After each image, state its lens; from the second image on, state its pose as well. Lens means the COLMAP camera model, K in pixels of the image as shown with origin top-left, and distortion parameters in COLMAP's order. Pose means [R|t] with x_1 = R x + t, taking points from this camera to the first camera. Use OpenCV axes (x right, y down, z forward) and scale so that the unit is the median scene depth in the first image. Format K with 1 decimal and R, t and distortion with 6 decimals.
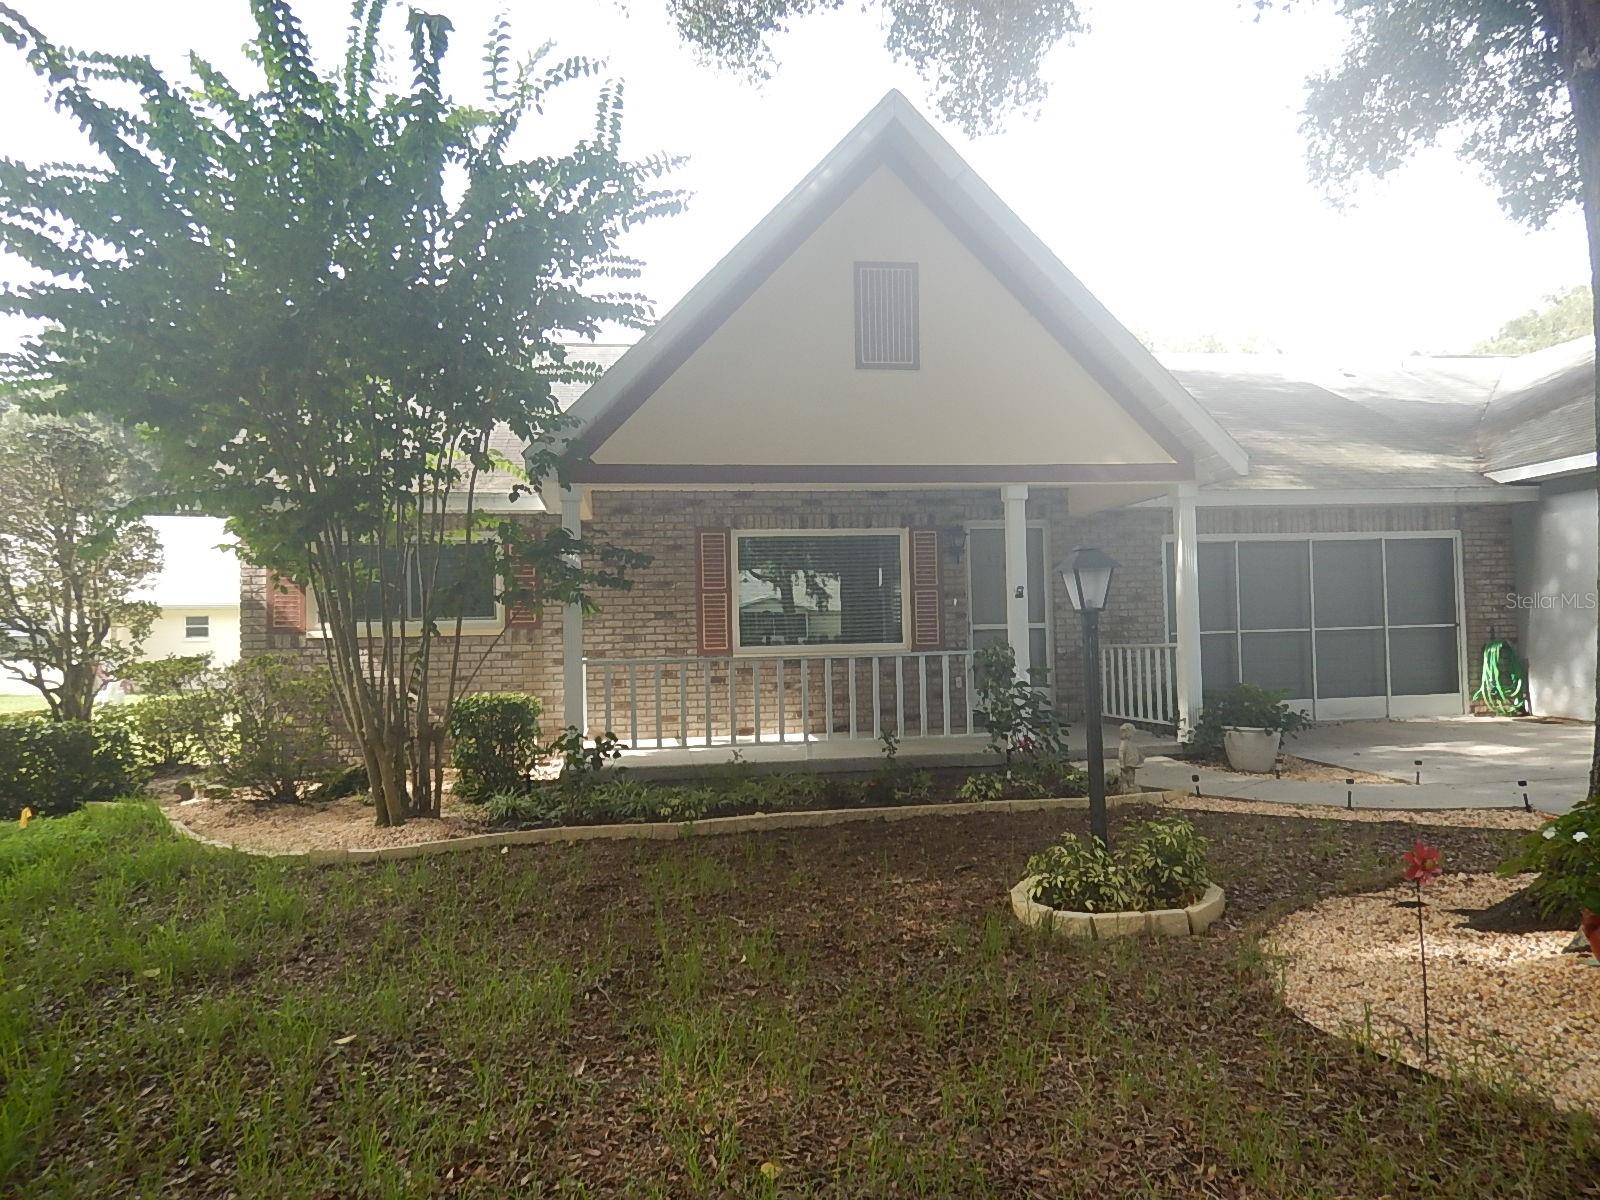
lens RADIAL K [[1108.8, 0, 800.0], [0, 1108.8, 600.0], [0, 0, 1]] dist [-0.001319, 0.003150]
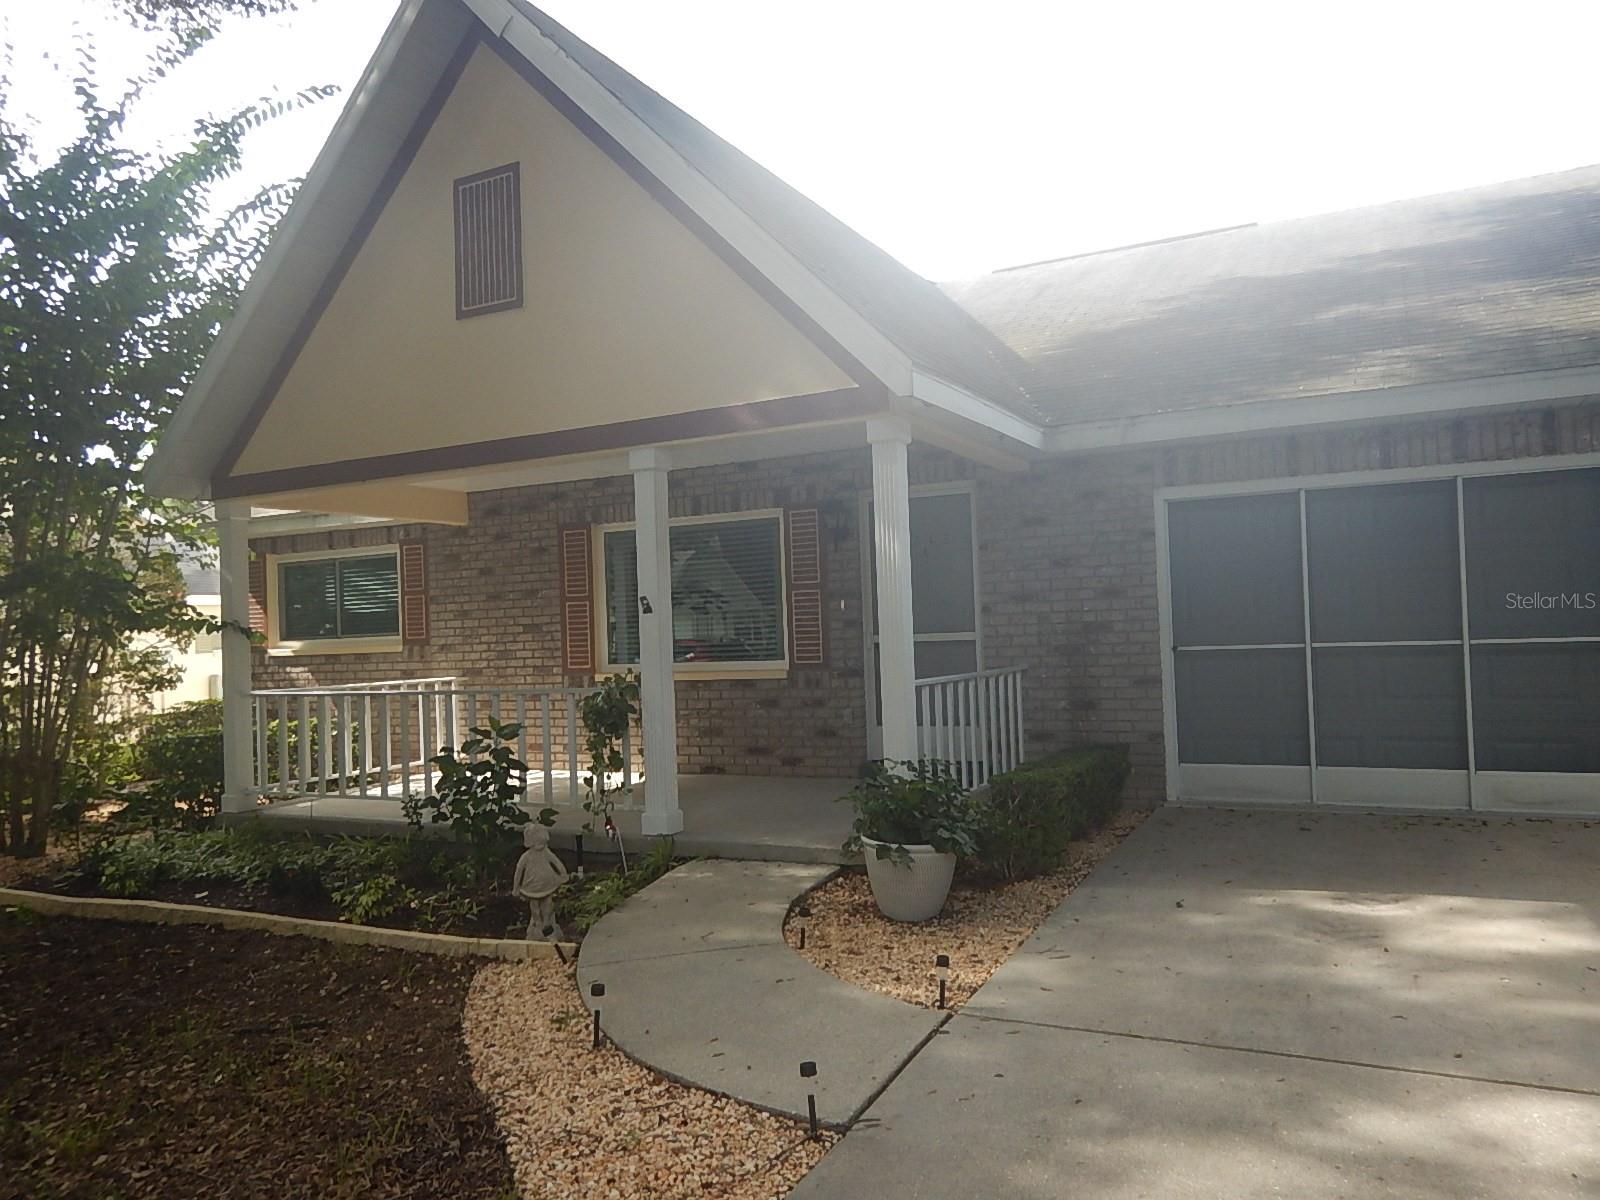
lens RADIAL K [[1108.8, 0, 800.0], [0, 1108.8, 600.0], [0, 0, 1]] dist [-0.001319, 0.003150]
pose [[0.842063, -0.026093, -0.538747, 0.526938], [0.042026, 0.998967, 0.017303, -0.014892], [0.537739, -0.037212, 0.842290, 0.381162]]
